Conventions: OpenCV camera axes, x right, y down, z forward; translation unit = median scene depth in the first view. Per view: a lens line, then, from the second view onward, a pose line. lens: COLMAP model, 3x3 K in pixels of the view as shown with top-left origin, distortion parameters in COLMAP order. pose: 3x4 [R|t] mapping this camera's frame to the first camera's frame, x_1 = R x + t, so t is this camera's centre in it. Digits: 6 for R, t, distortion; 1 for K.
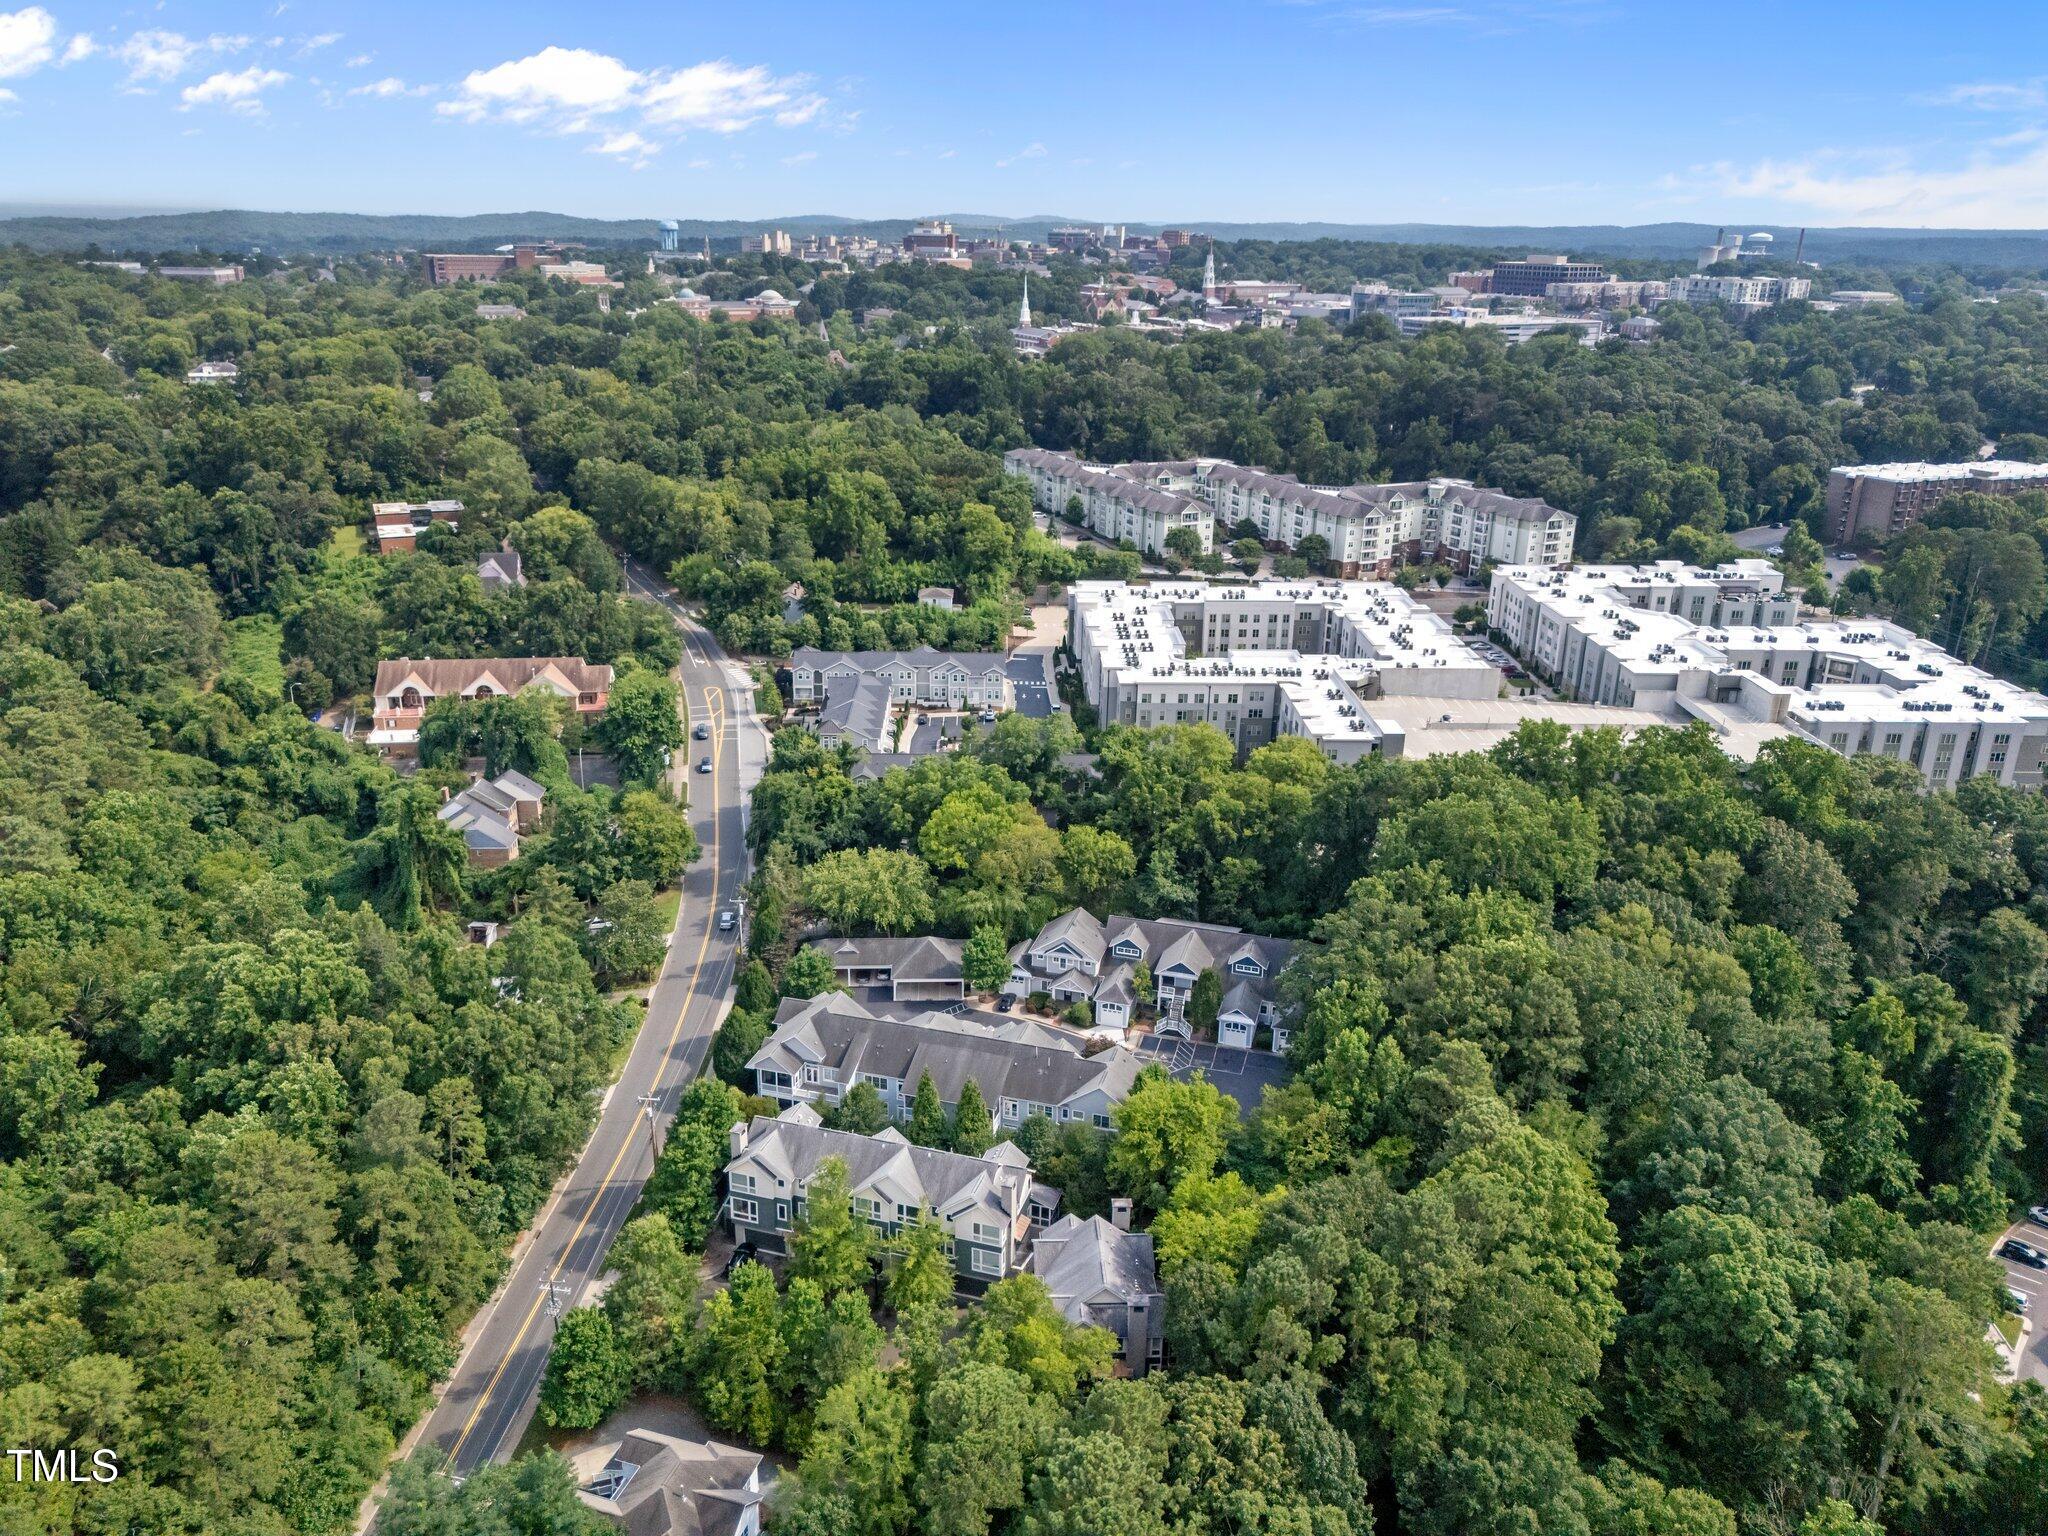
lens RADIAL K [[1498.4, 0, 1037.5], [0, 1498.4, 751.5], [0, 0, 1]] dist [0.056330, -0.042469]
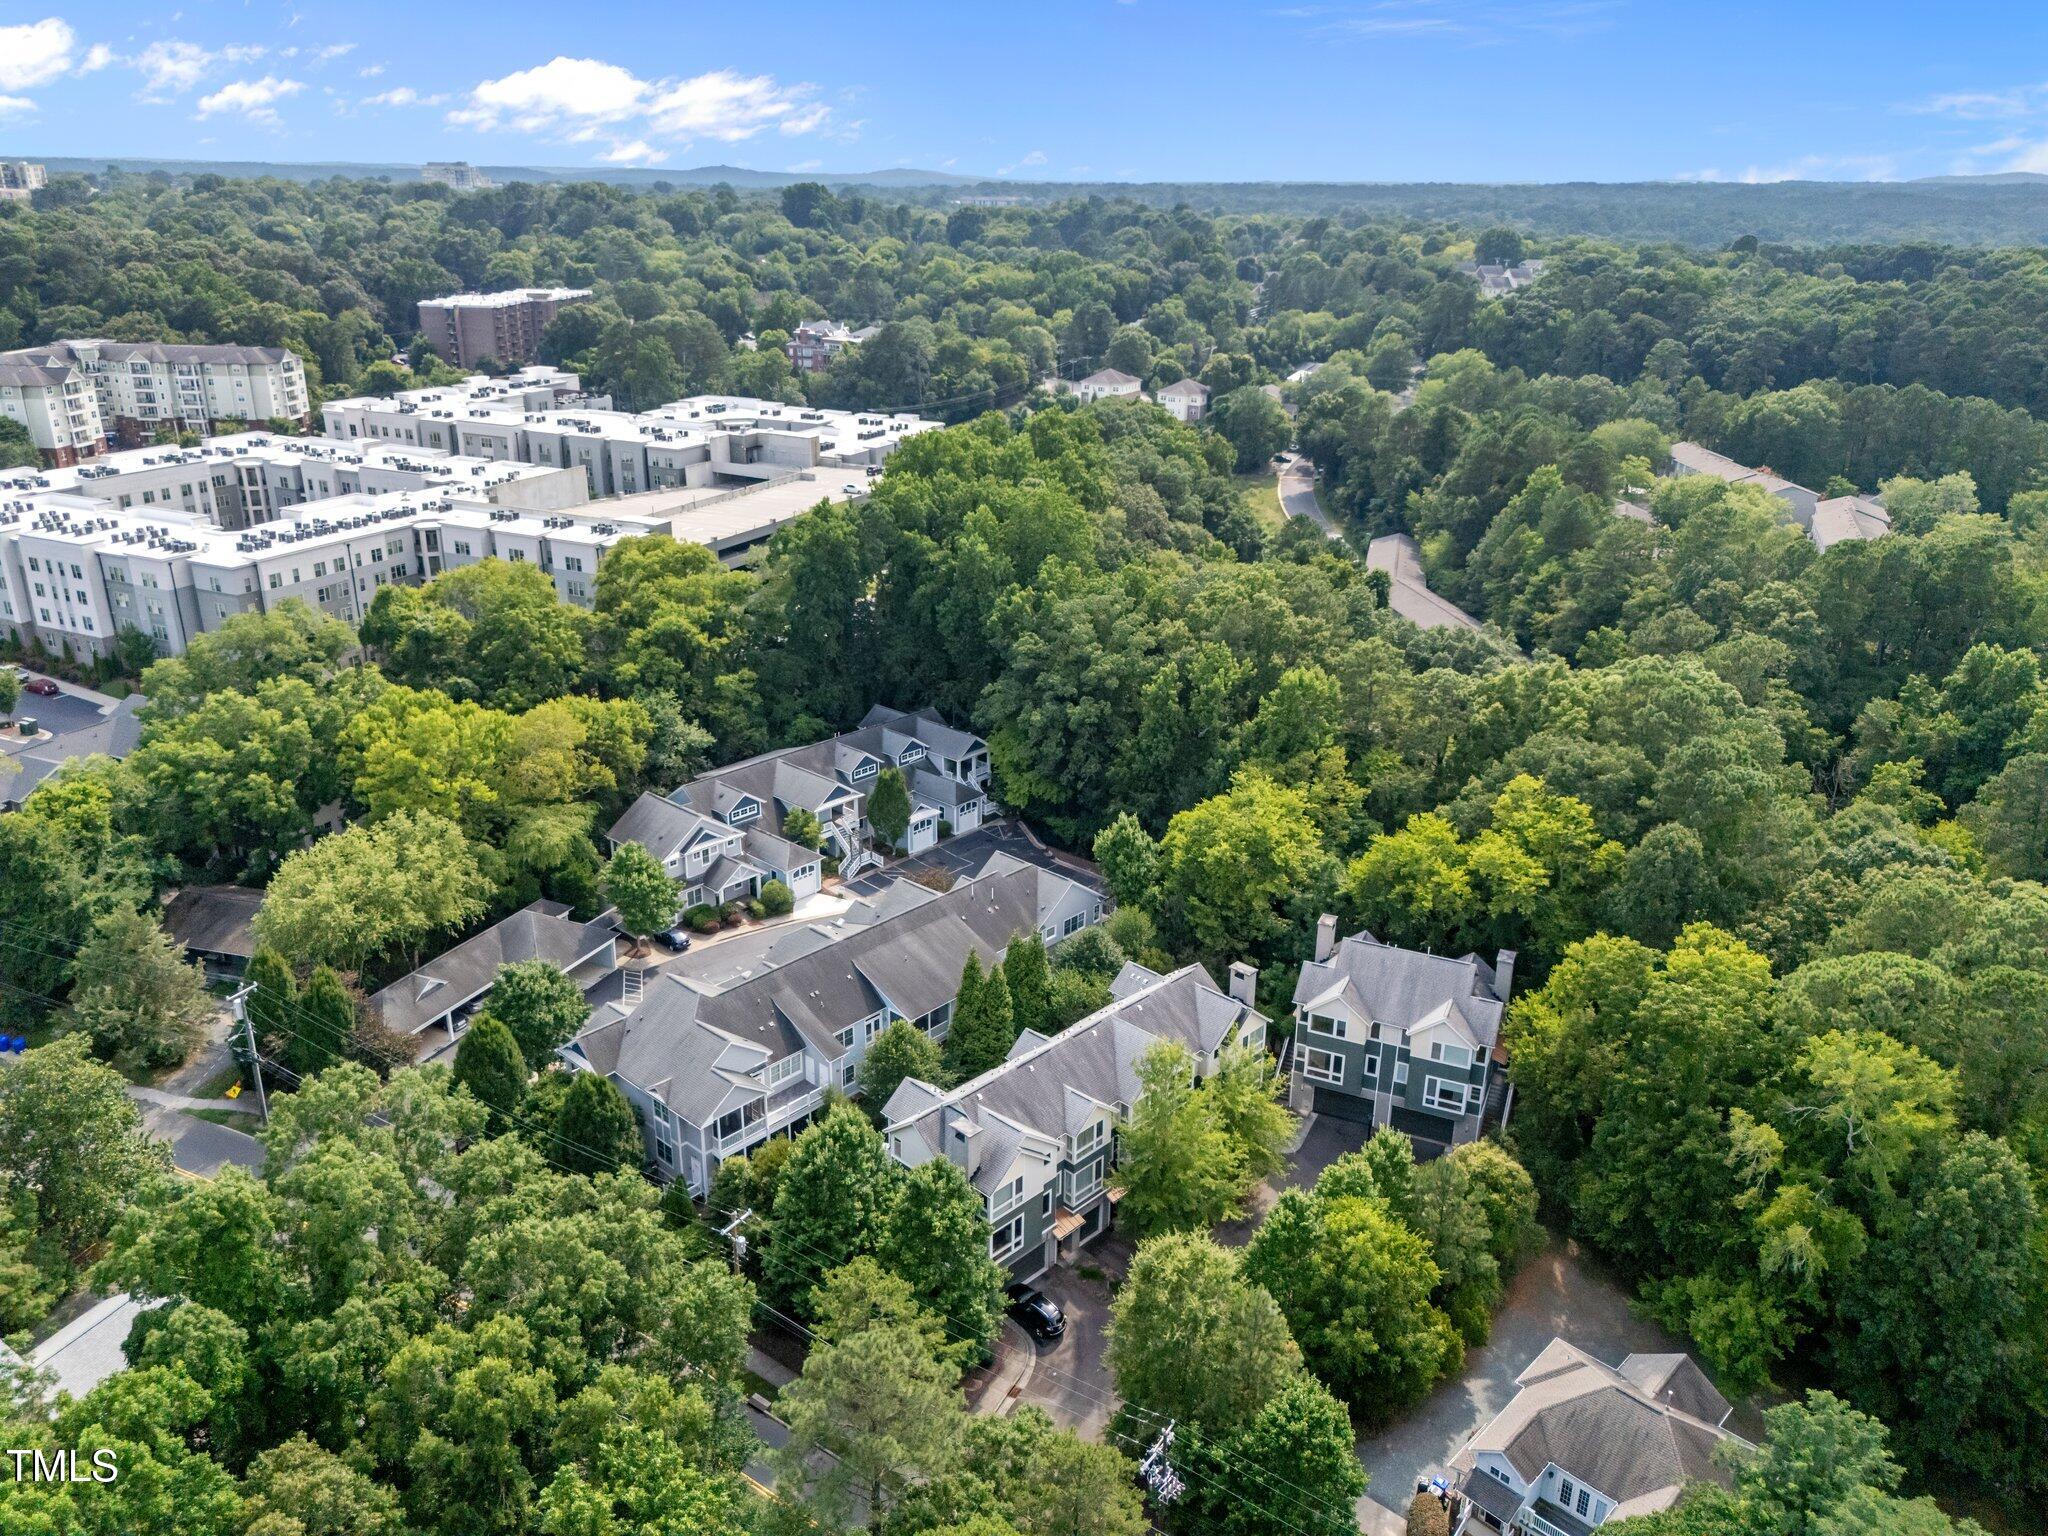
lens RADIAL K [[1498.4, 0, 1013.4], [0, 1498.4, 764.6], [0, 0, 1]] dist [0.056330, -0.042469]
pose [[0.460240, -0.329516, 0.824377, -0.329278], [0.289529, 0.933510, 0.211498, -0.005600], [-0.839257, 0.141341, 0.525043, 0.330011]]
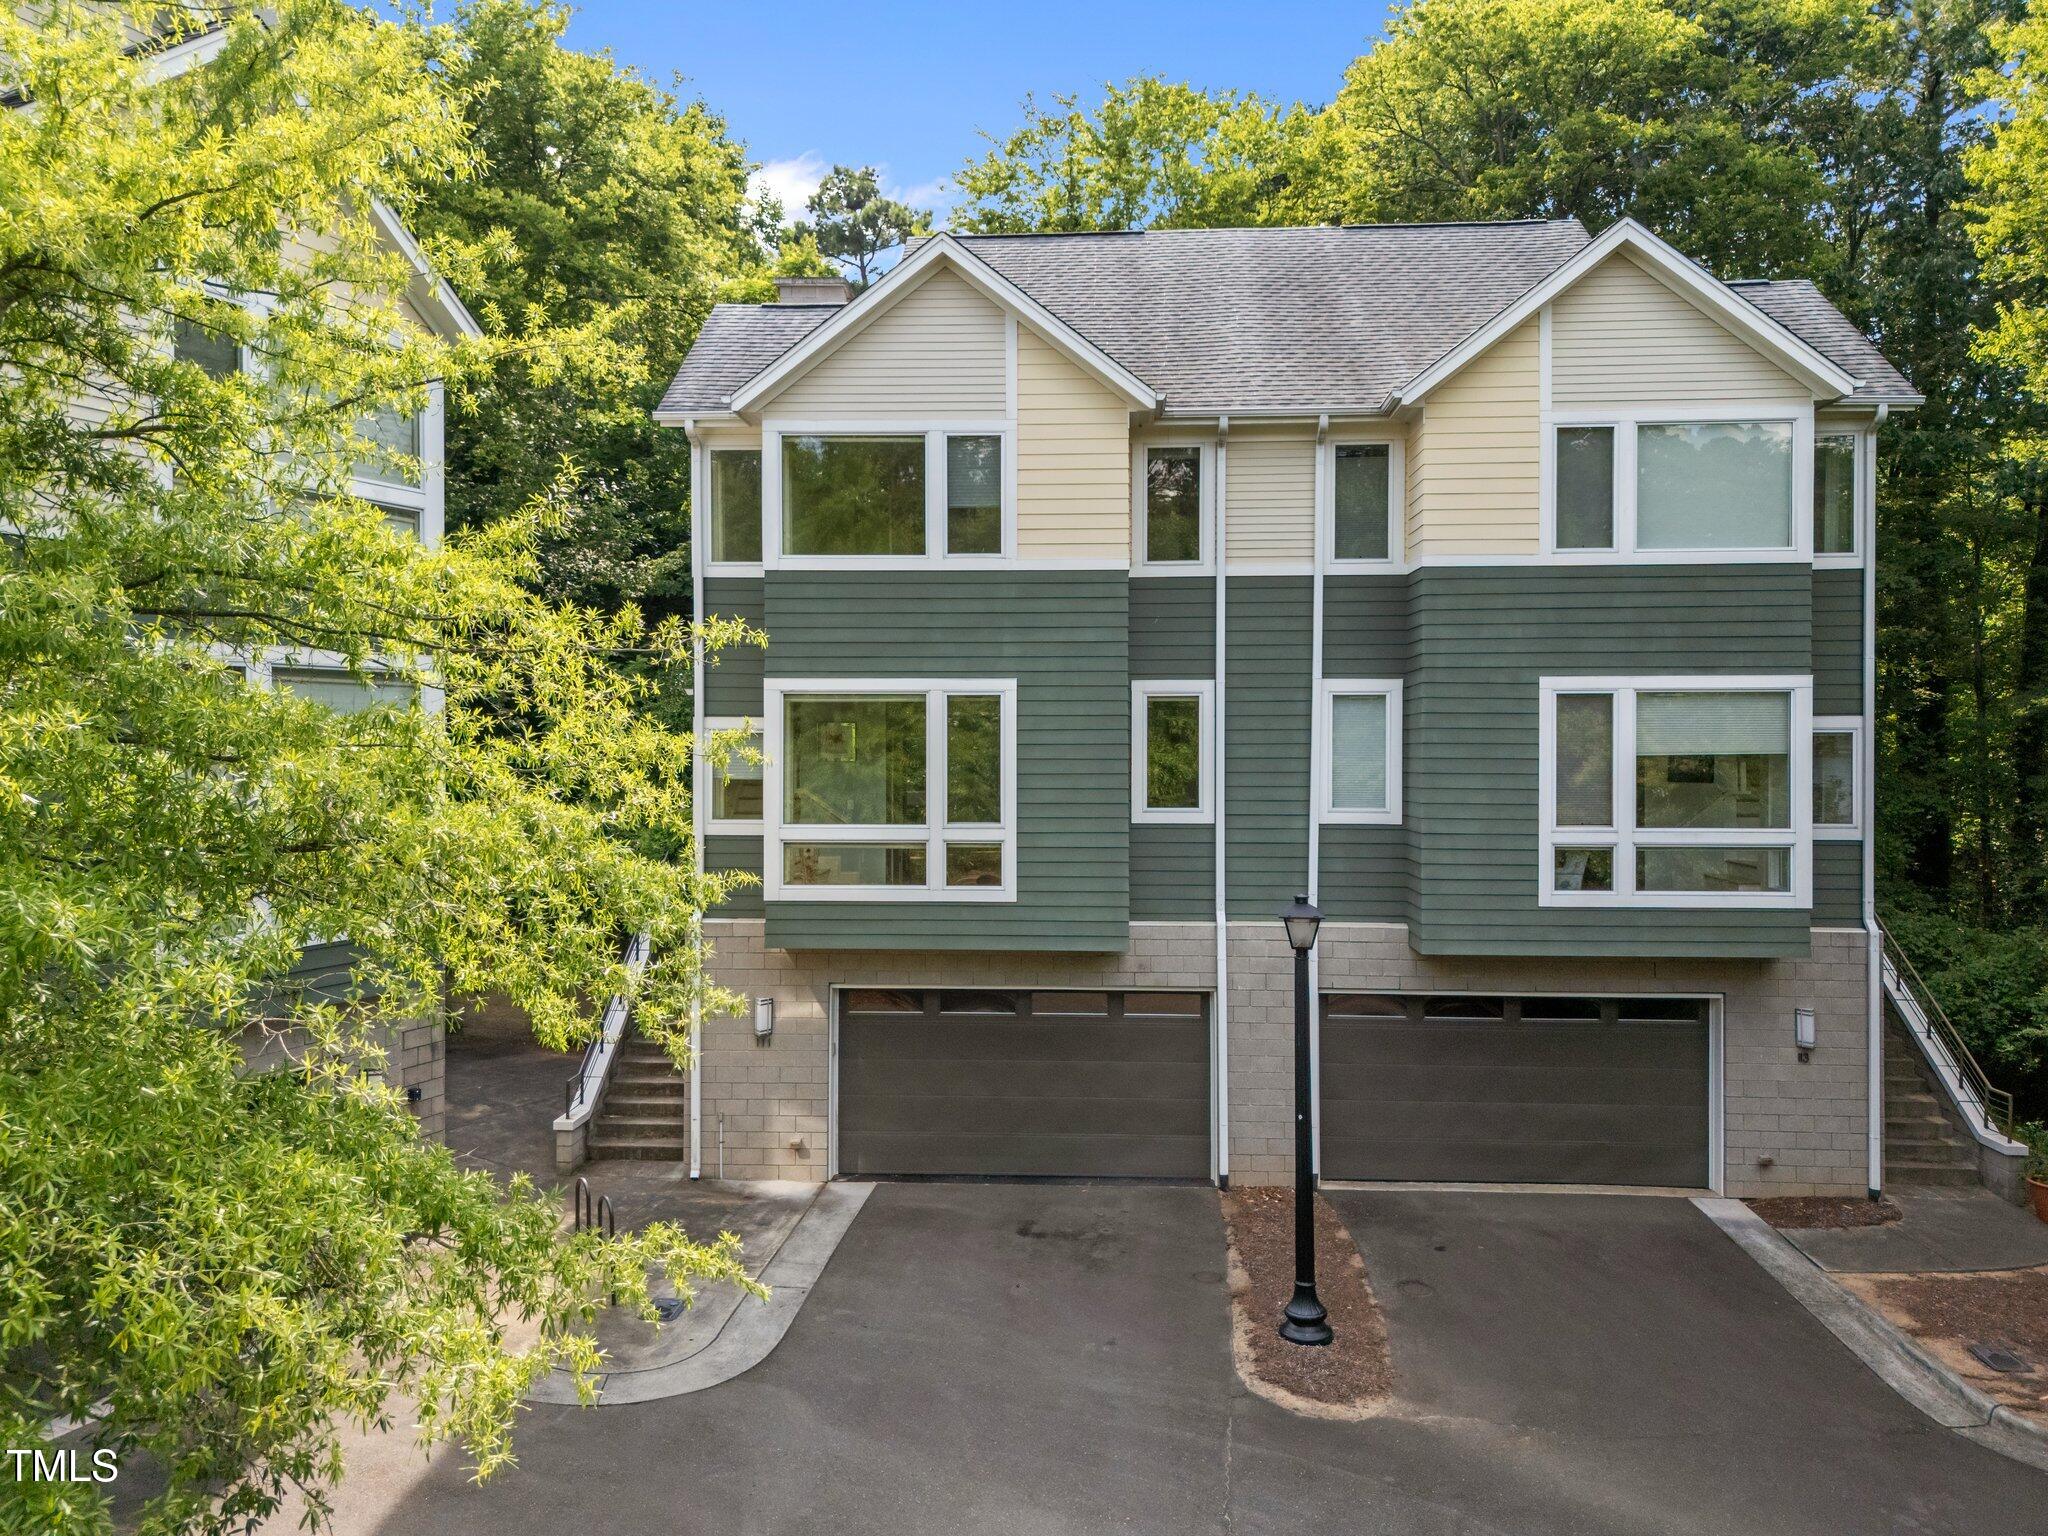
lens RADIAL K [[1498.4, 0, 1026.5], [0, 1498.4, 756.1], [0, 0, 1]] dist [0.056330, -0.042469]
pose [[0.096264, -0.032405, 0.994828, -0.058763], [0.330198, 0.943911, -0.001205, 0.171318], [-0.938990, 0.328606, 0.101565, 0.464834]]
